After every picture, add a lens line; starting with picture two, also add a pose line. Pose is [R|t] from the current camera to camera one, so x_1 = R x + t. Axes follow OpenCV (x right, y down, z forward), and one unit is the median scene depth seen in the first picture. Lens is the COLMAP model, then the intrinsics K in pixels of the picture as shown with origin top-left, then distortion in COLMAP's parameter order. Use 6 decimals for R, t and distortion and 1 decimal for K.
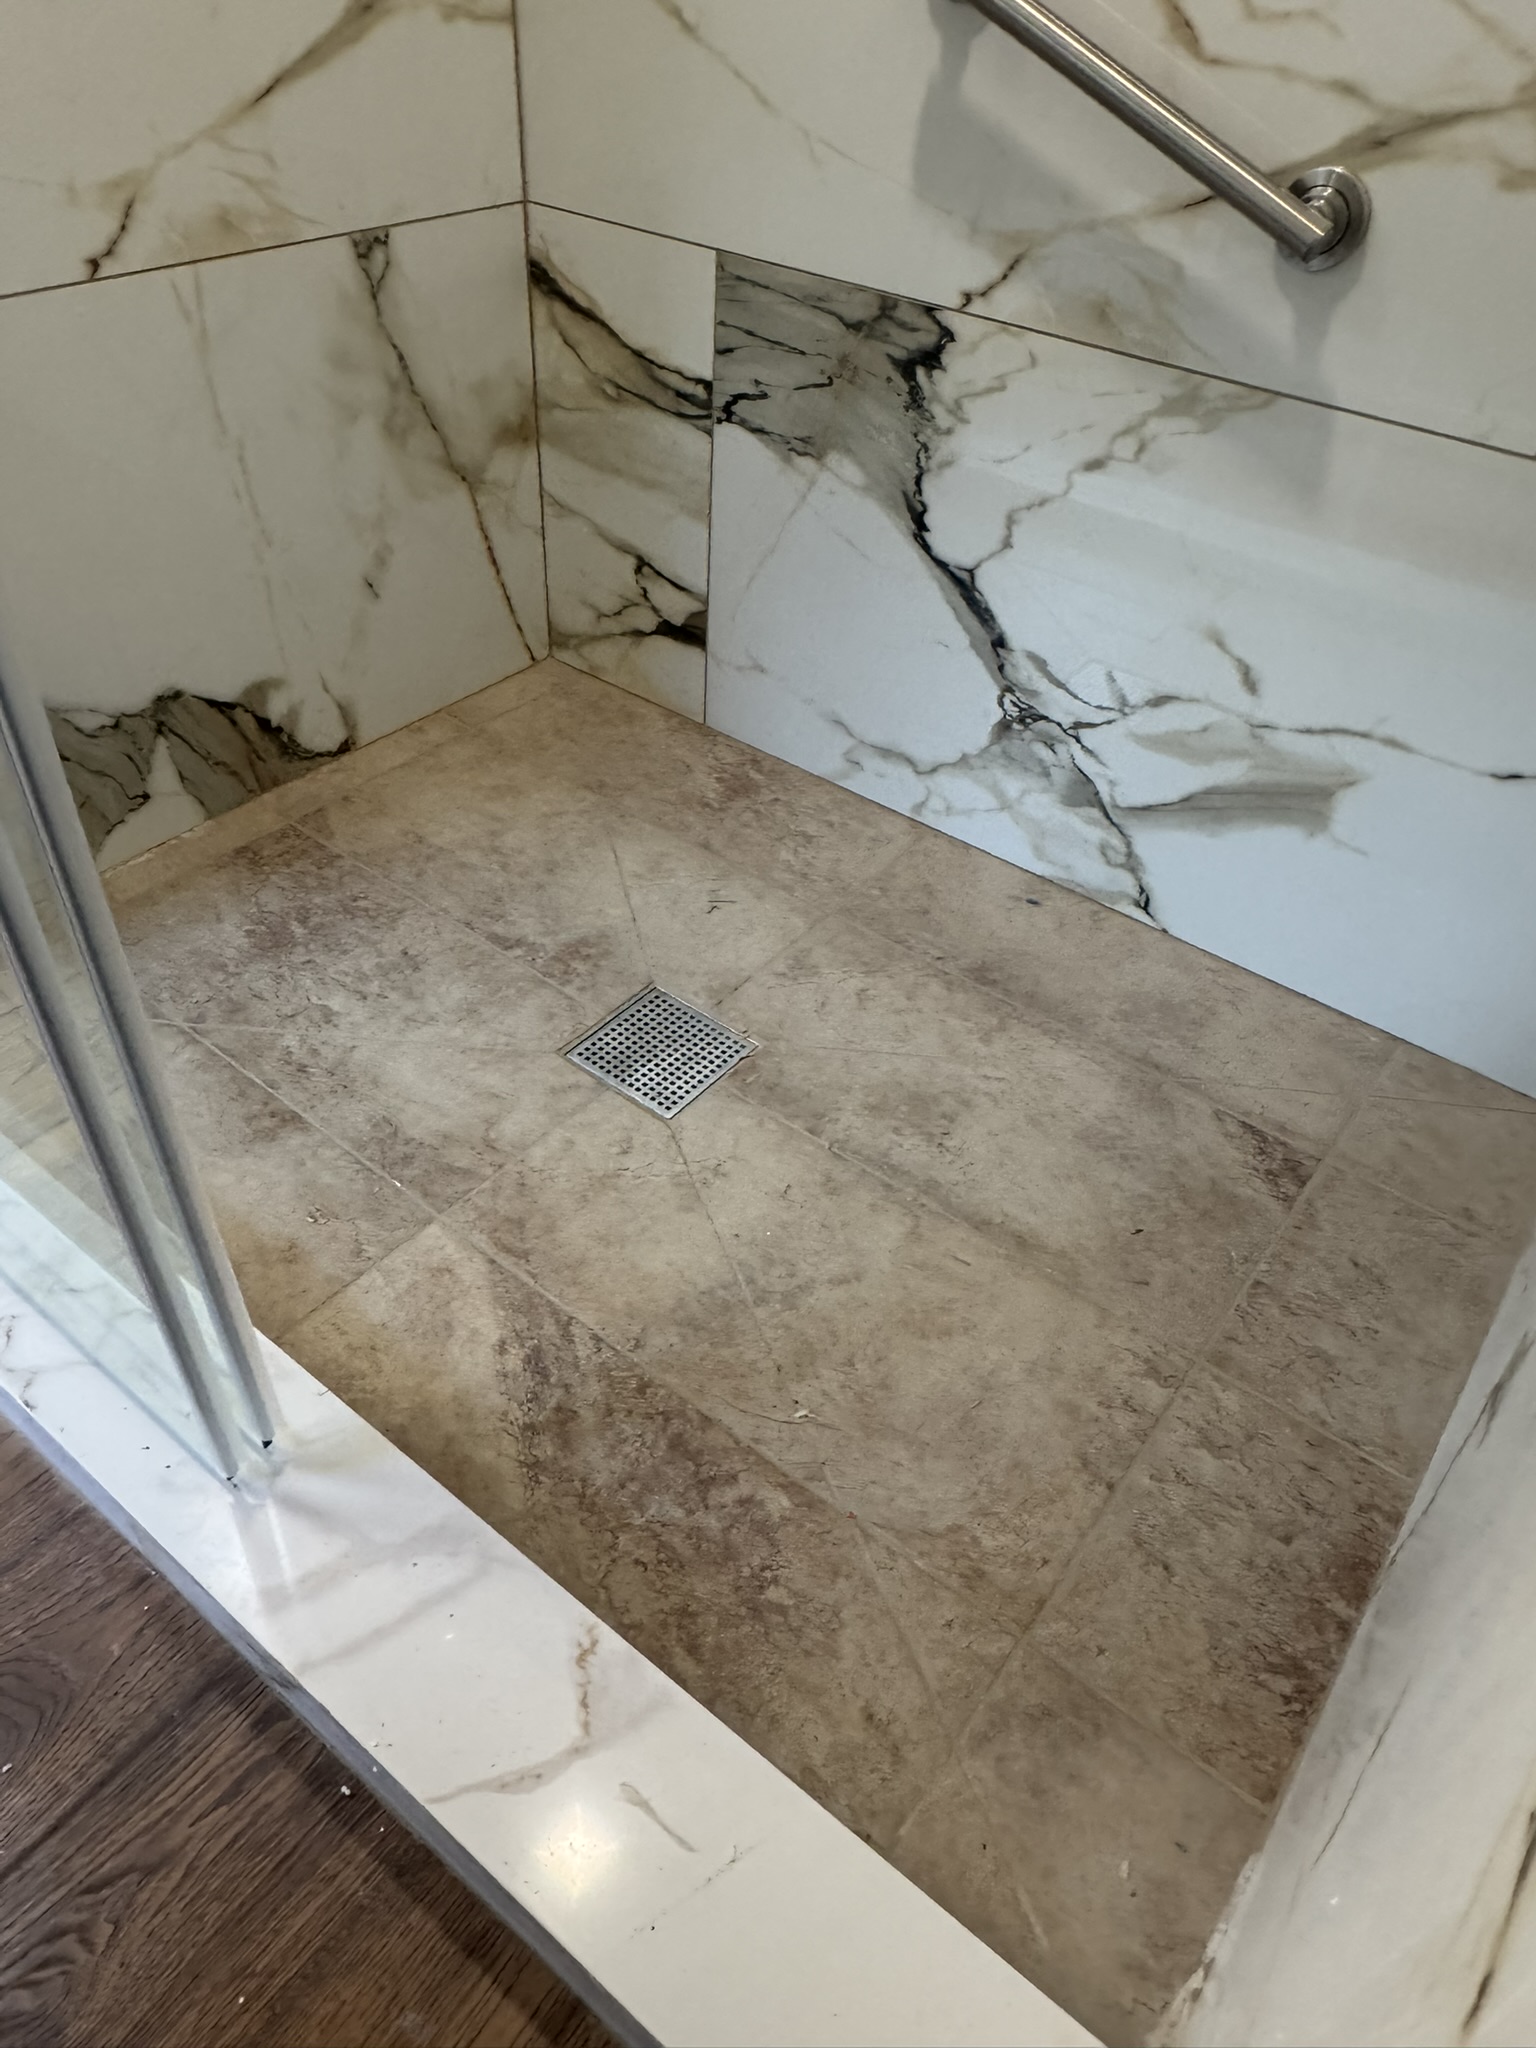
lens RADIAL K [[1350.3, 0, 774.2], [0, 1350.3, 1017.8], [0, 0, 1]] dist [-0.008170, 0.001555]
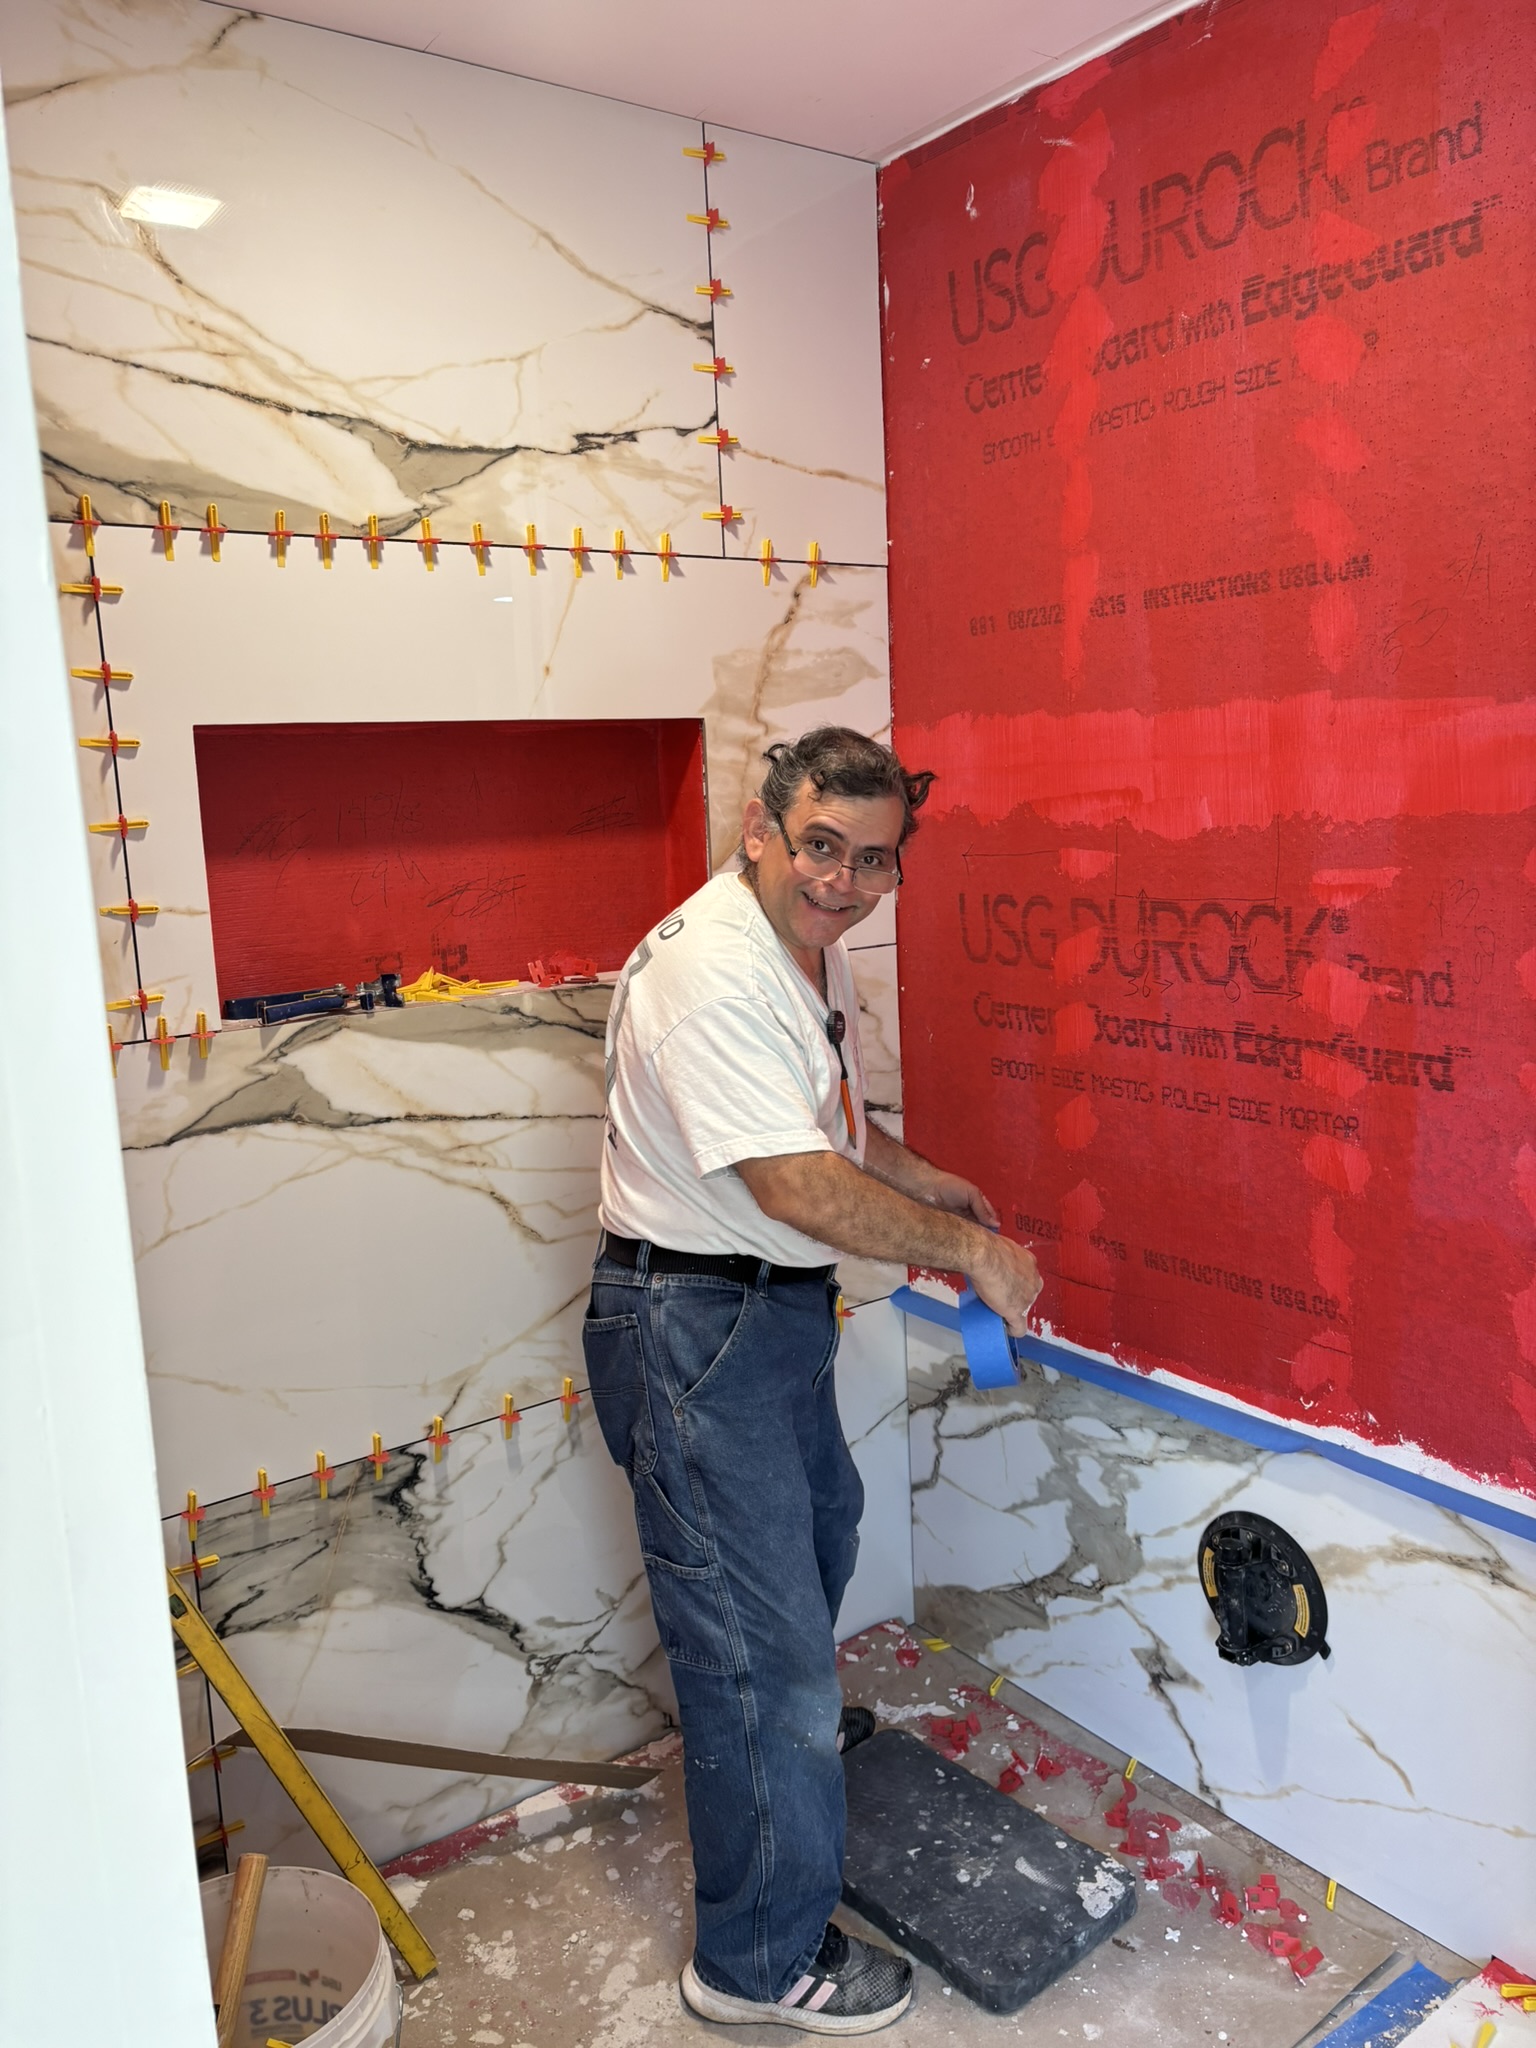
lens RADIAL K [[1554.3, 0, 768.0], [0, 1554.3, 1024.0], [0, 0, 1]] dist [0.048461, -0.054185]
pose [[0.279788, -0.216118, 0.935421, -1.024433], [0.686448, 0.726209, -0.037537, -0.476386], [-0.671199, 0.652620, 0.351538, -0.048877]]
